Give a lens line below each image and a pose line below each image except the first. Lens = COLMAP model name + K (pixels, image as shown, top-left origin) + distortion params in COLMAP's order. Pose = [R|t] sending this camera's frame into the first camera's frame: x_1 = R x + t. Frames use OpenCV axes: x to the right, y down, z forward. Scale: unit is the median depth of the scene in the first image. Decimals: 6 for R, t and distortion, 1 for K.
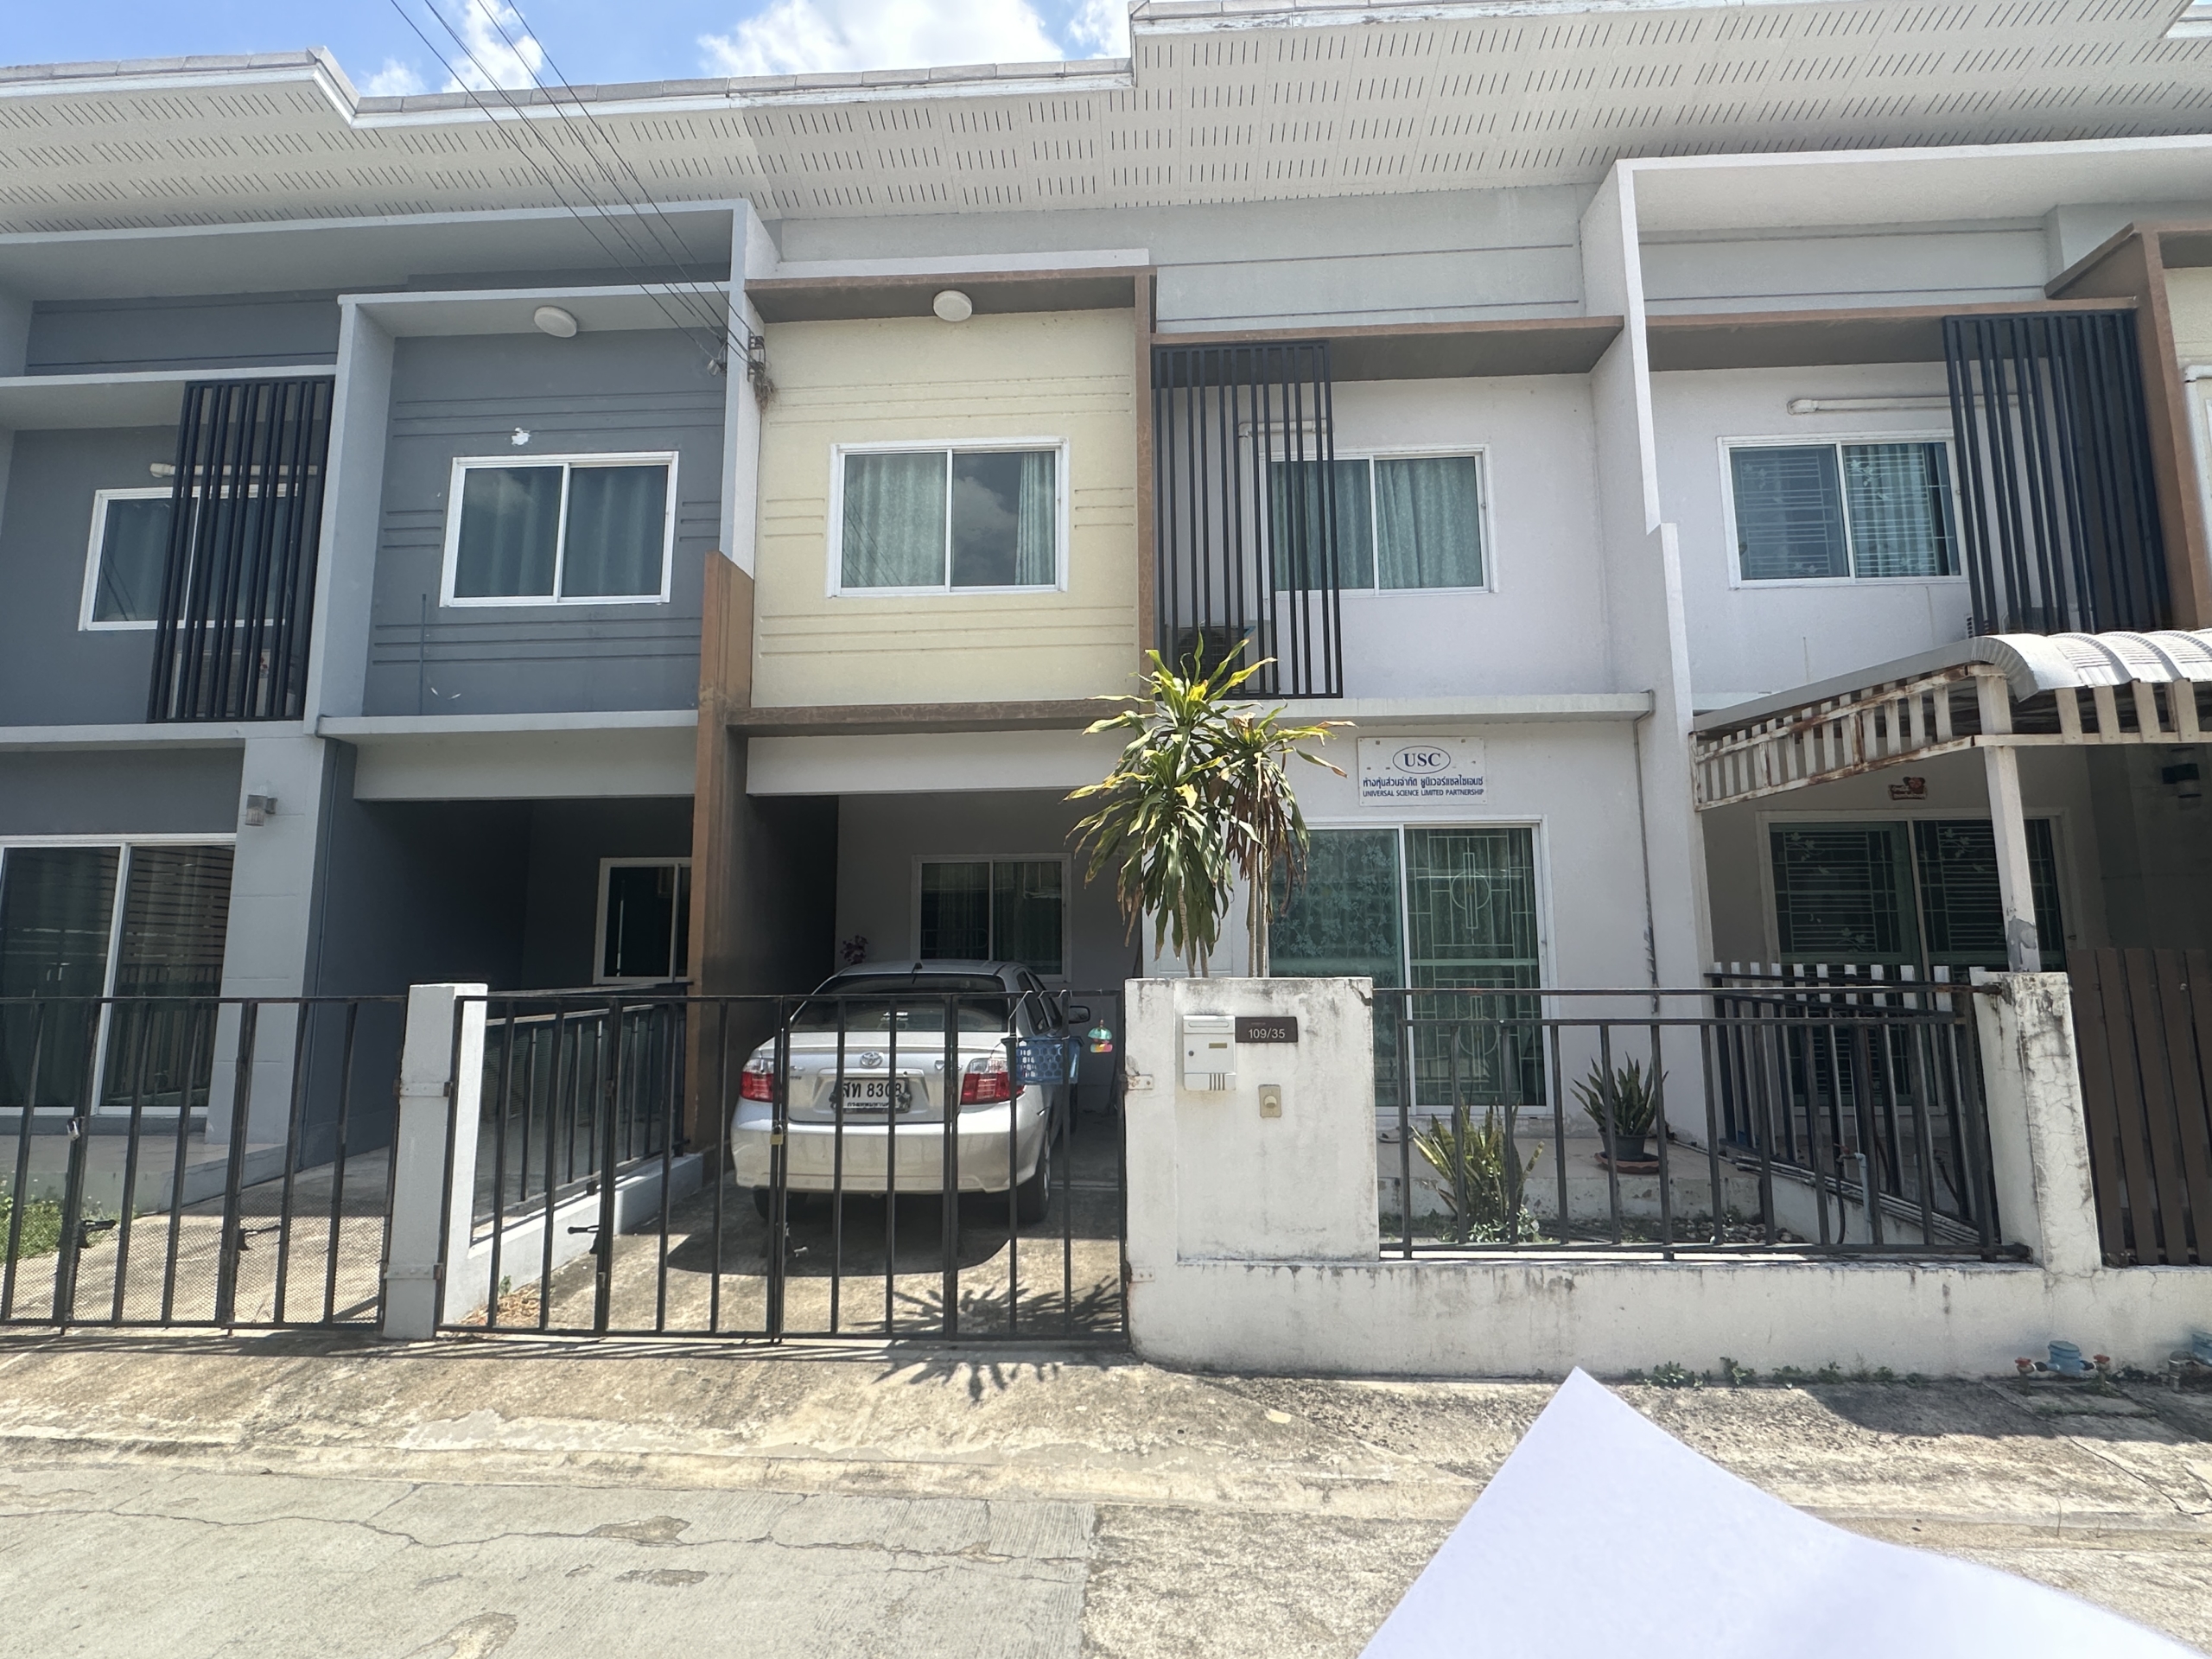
lens RADIAL K [[1025.1, 0, 1106.0], [0, 1025.1, 829.5], [0, 0, 1]] dist [-0.001365, -0.000447]
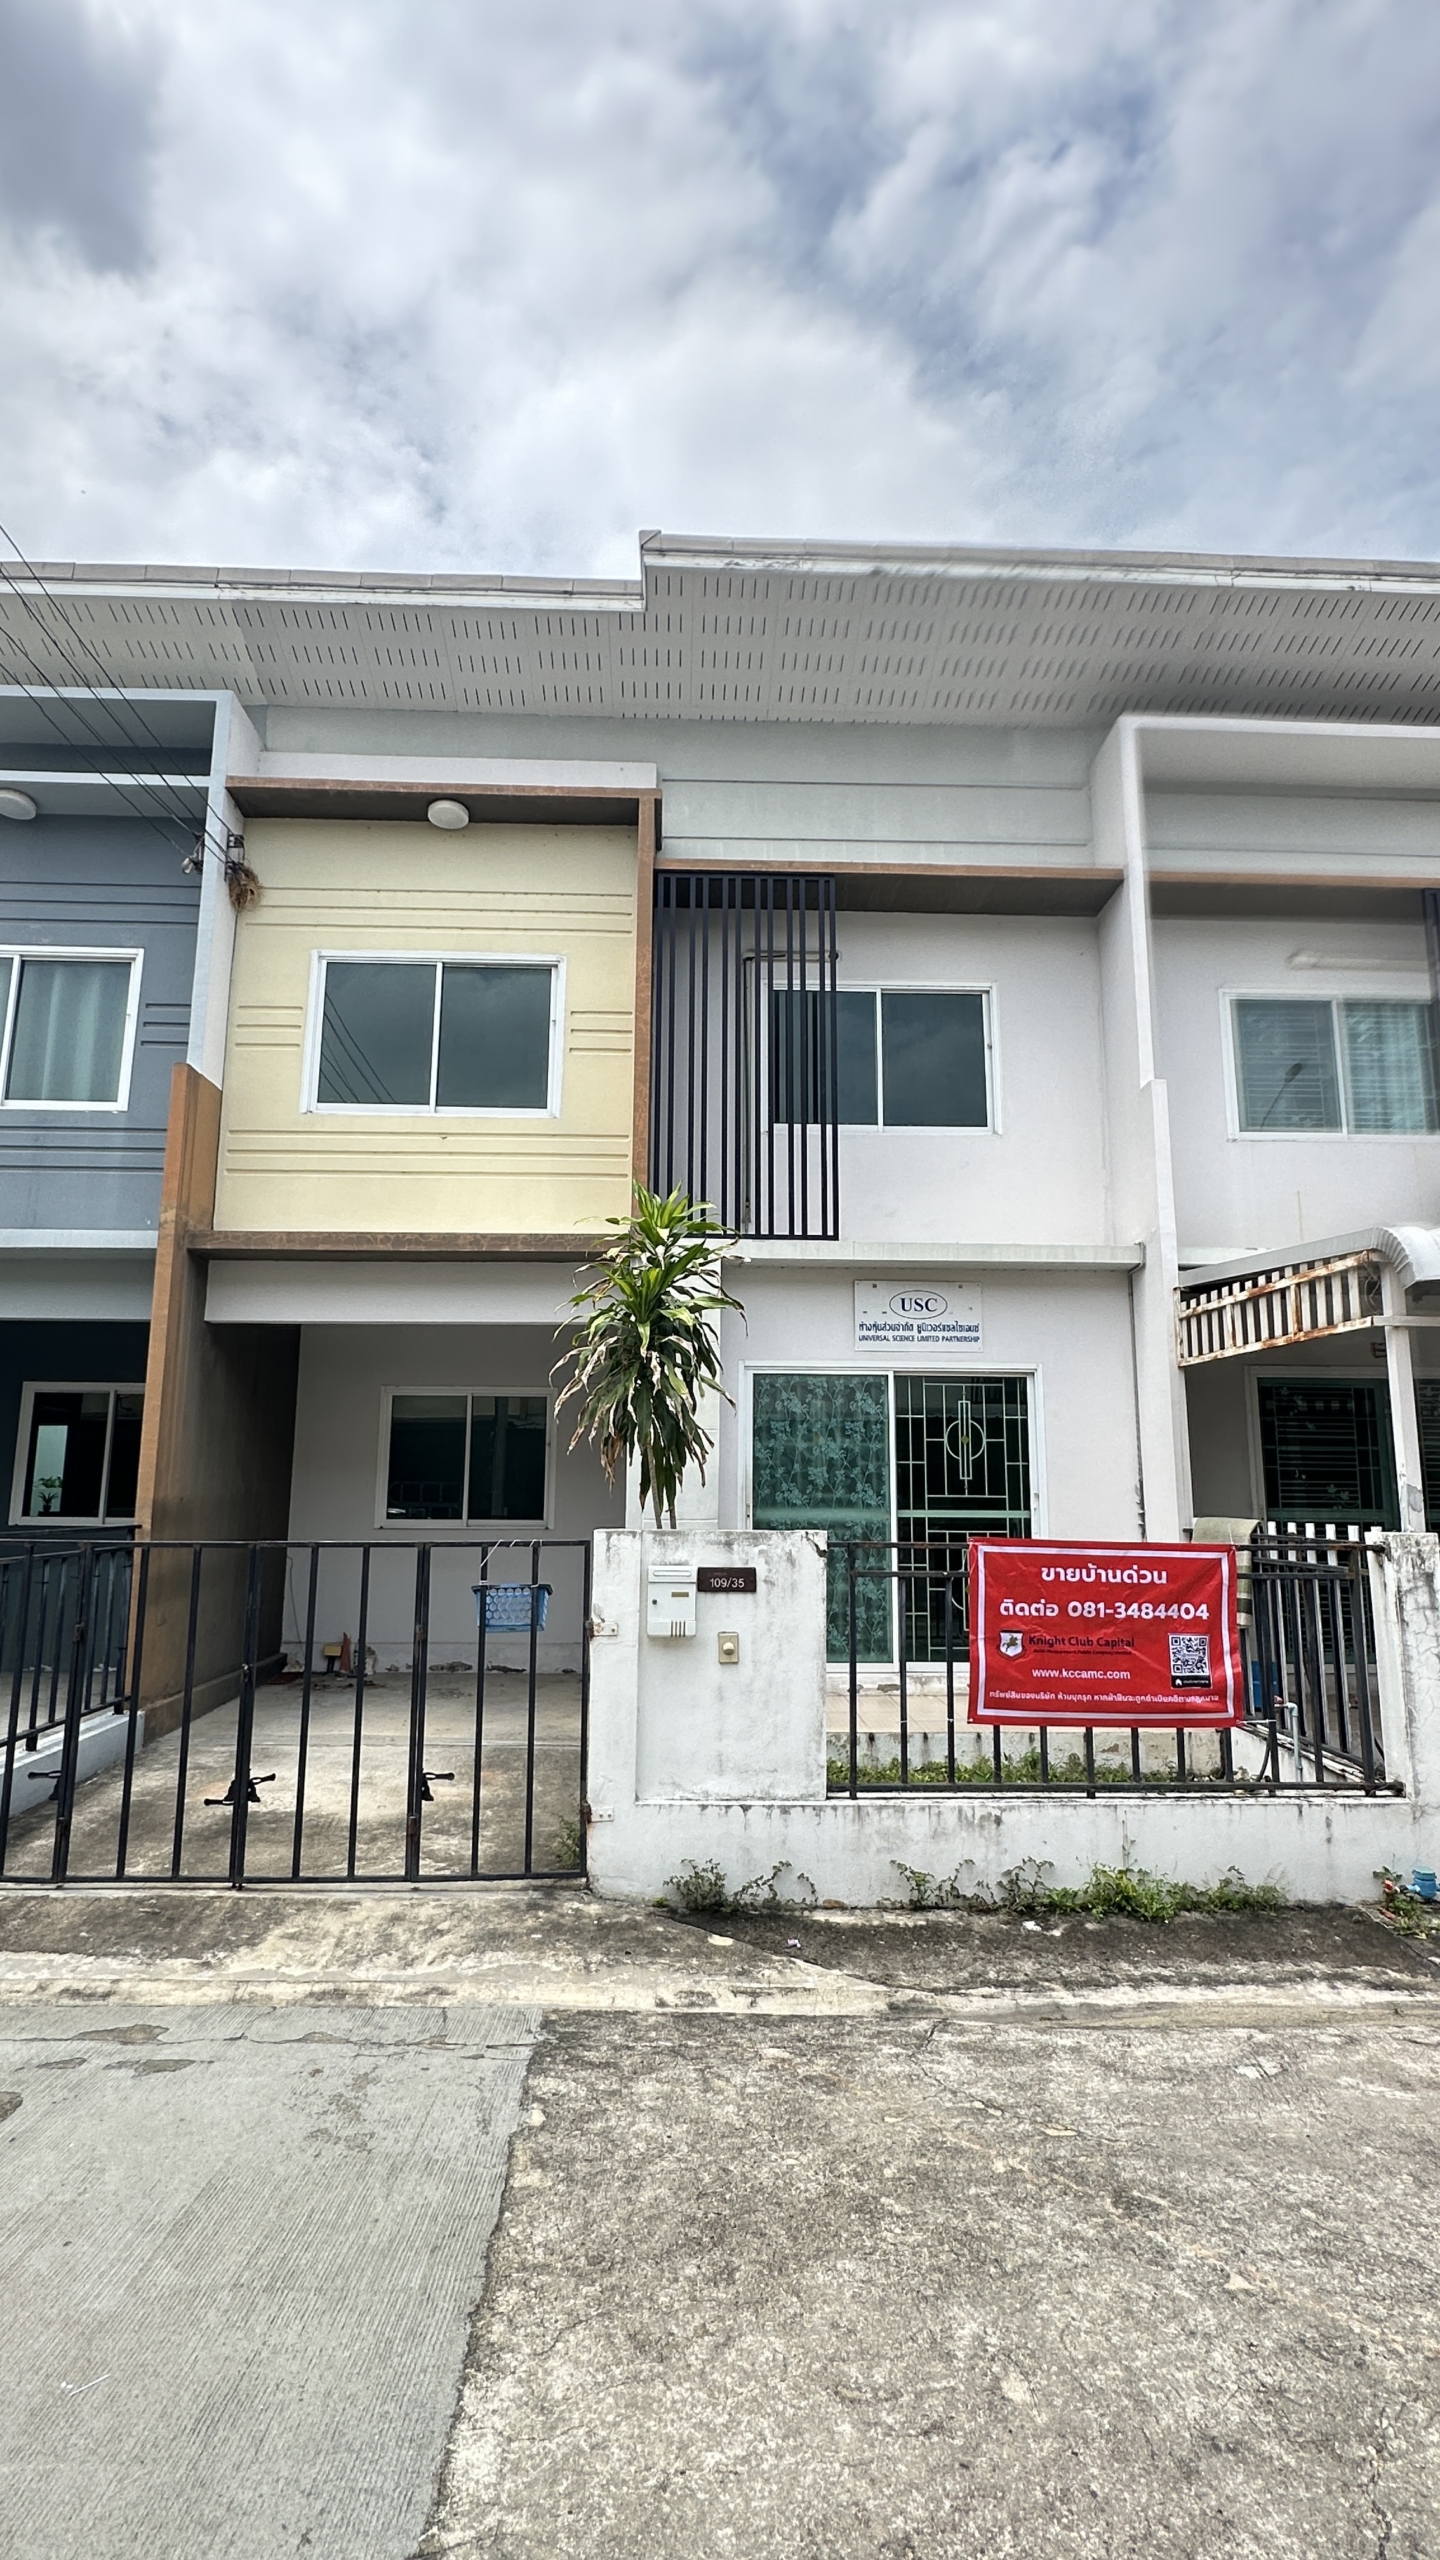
lens RADIAL K [[1244.3, 0, 720.0], [0, 1244.3, 1280.0], [0, 0, 1]] dist [0.000759, 0.000209]
pose [[0.996018, 0.028578, 0.084446, 0.020993], [-0.024499, 0.998501, -0.048947, -0.032622], [-0.085718, 0.046683, 0.995225, -0.189596]]
